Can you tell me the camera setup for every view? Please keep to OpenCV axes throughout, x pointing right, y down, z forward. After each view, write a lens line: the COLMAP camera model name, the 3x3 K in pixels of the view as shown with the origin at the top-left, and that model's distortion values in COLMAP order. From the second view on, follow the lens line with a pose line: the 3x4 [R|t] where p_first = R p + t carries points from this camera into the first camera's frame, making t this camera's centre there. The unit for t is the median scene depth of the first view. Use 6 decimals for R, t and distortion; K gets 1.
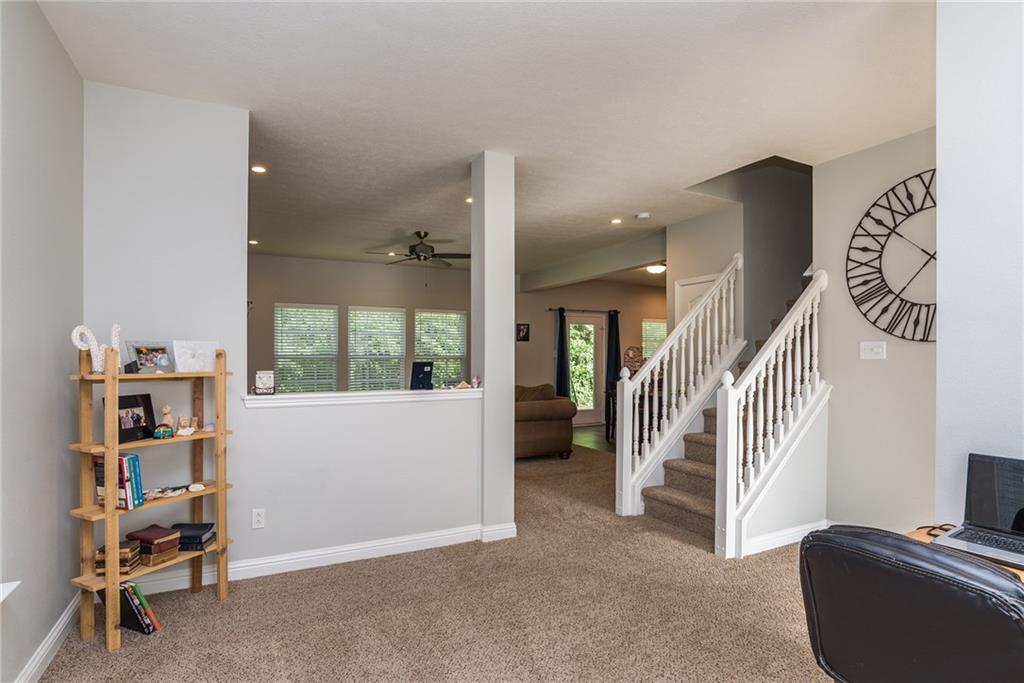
lens RADIAL K [[524.9, 0, 511.1], [0, 524.9, 350.2], [0, 0, 1]] dist [-0.024692, 0.003389]
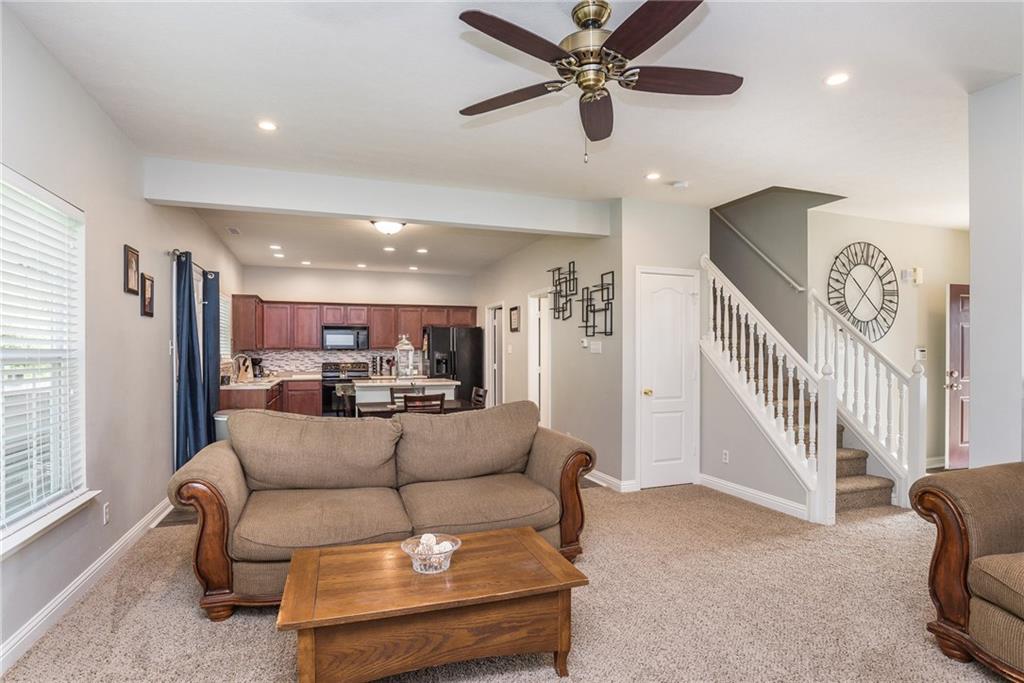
lens RADIAL K [[524.9, 0, 508.0], [0, 524.9, 350.3], [0, 0, 1]] dist [-0.024692, 0.003389]
pose [[0.130043, 0.000645, 0.991508, -0.955653], [-0.011327, 0.999936, 0.000835, 0.017478], [-0.991444, -0.011339, 0.130042, 1.788046]]
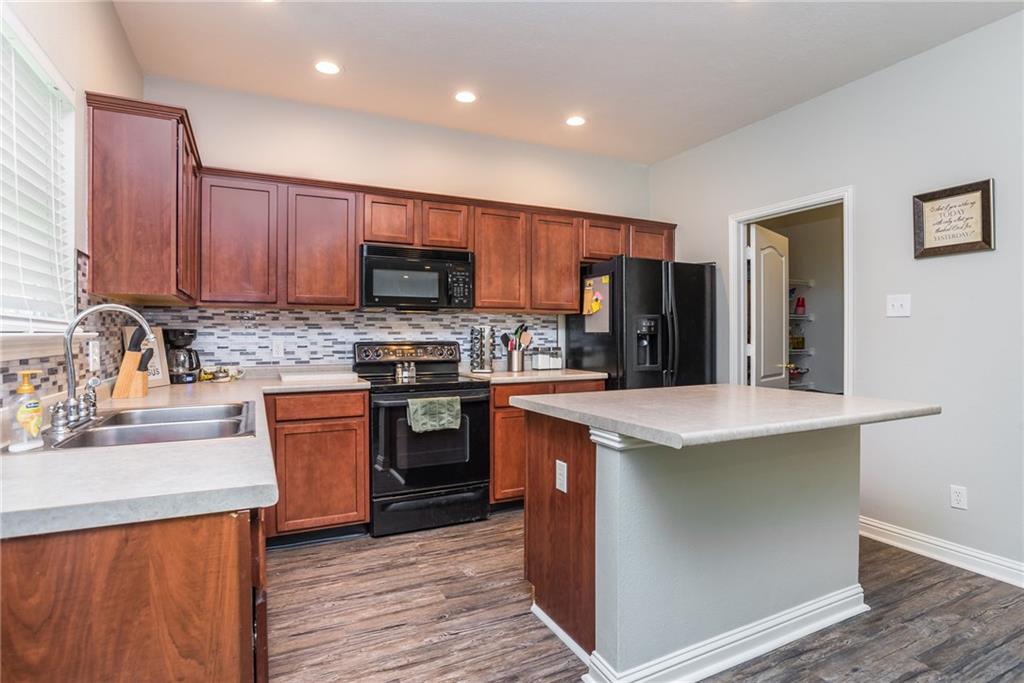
lens RADIAL K [[524.9, 0, 514.1], [0, 524.9, 334.6], [0, 0, 1]] dist [-0.024692, 0.003389]
pose [[0.005373, -0.002598, 0.999982, 0.455702], [-0.013529, 0.999905, 0.002671, 0.069524], [-0.999894, -0.013543, 0.005337, 2.712258]]
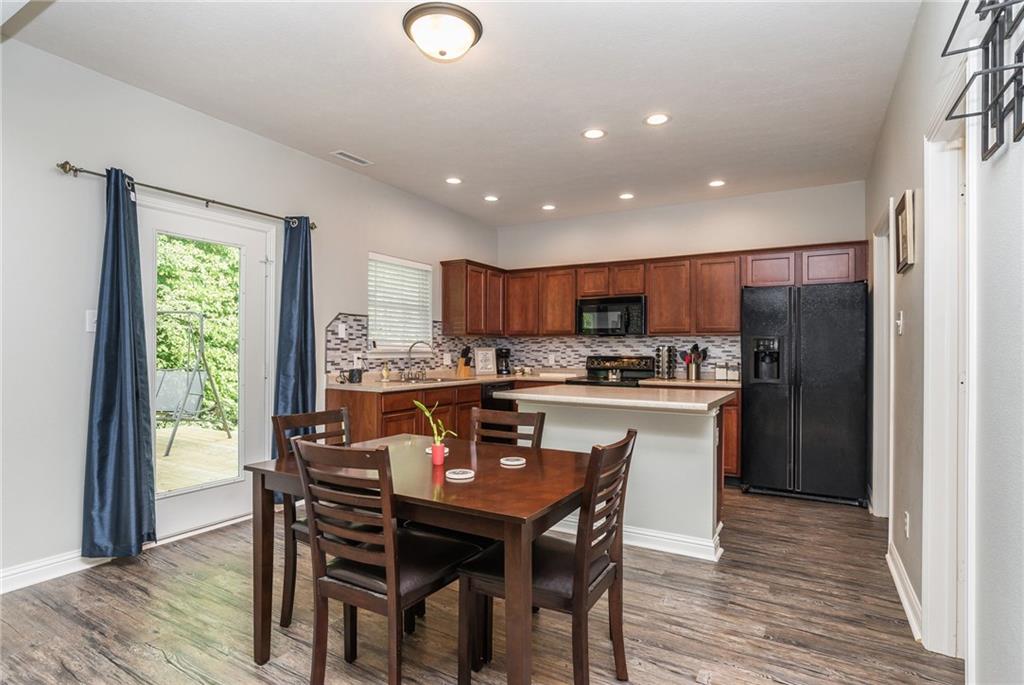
lens RADIAL K [[524.9, 0, 509.9], [0, 524.9, 346.4], [0, 0, 1]] dist [-0.024692, 0.003389]
pose [[0.843956, 0.000230, 0.536413, 0.348571], [-0.005786, 0.999946, 0.008674, 0.046565], [-0.536382, -0.010424, 0.843911, 1.710722]]
